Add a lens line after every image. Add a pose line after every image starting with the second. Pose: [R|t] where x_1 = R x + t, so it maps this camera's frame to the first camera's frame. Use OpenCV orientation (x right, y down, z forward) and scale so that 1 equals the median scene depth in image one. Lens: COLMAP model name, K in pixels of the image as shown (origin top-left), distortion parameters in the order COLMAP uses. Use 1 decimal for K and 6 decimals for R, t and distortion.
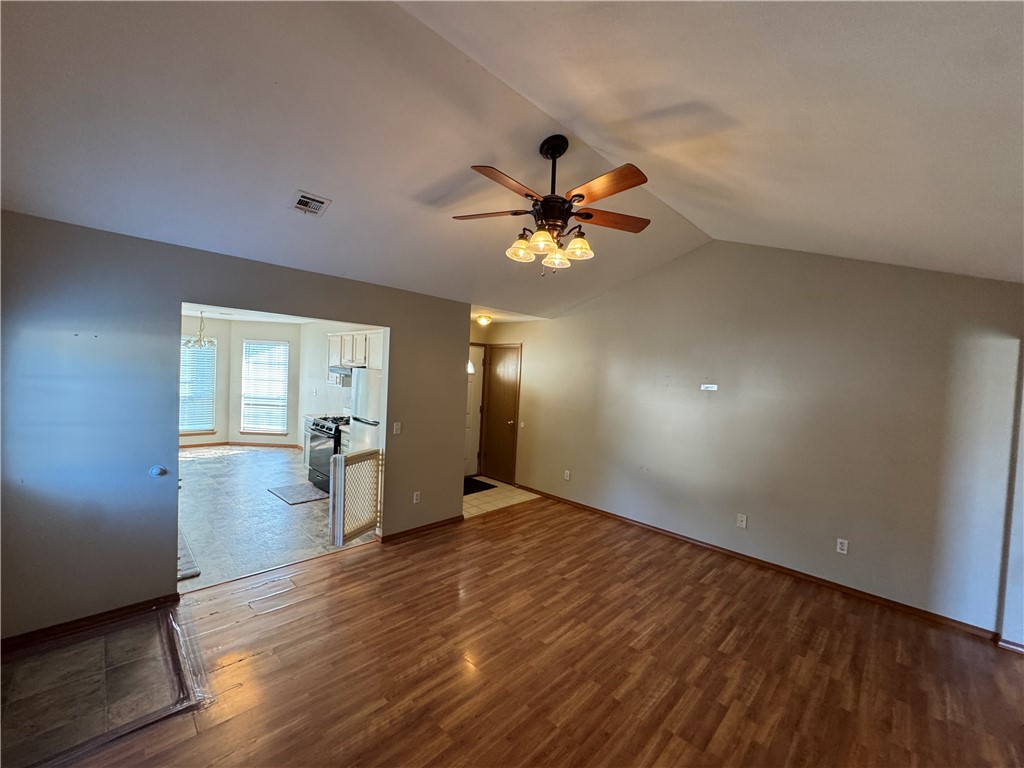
lens RADIAL K [[410.8, 0, 513.5], [0, 410.8, 386.2], [0, 0, 1]] dist [0.002806, -0.000227]
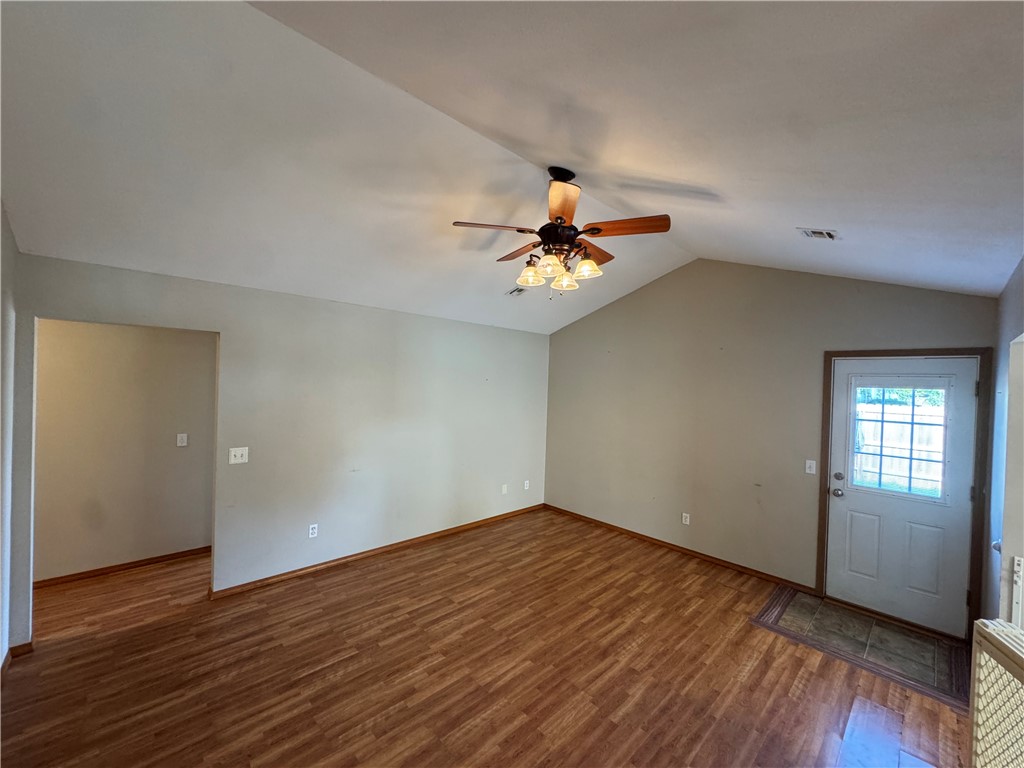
lens RADIAL K [[410.8, 0, 511.3], [0, 410.8, 384.7], [0, 0, 1]] dist [0.002806, -0.000227]
pose [[-0.996260, -0.079023, 0.034946, 0.143106], [-0.077559, 0.996127, 0.041429, -0.087300], [-0.038084, 0.038564, -0.998530, 2.026324]]
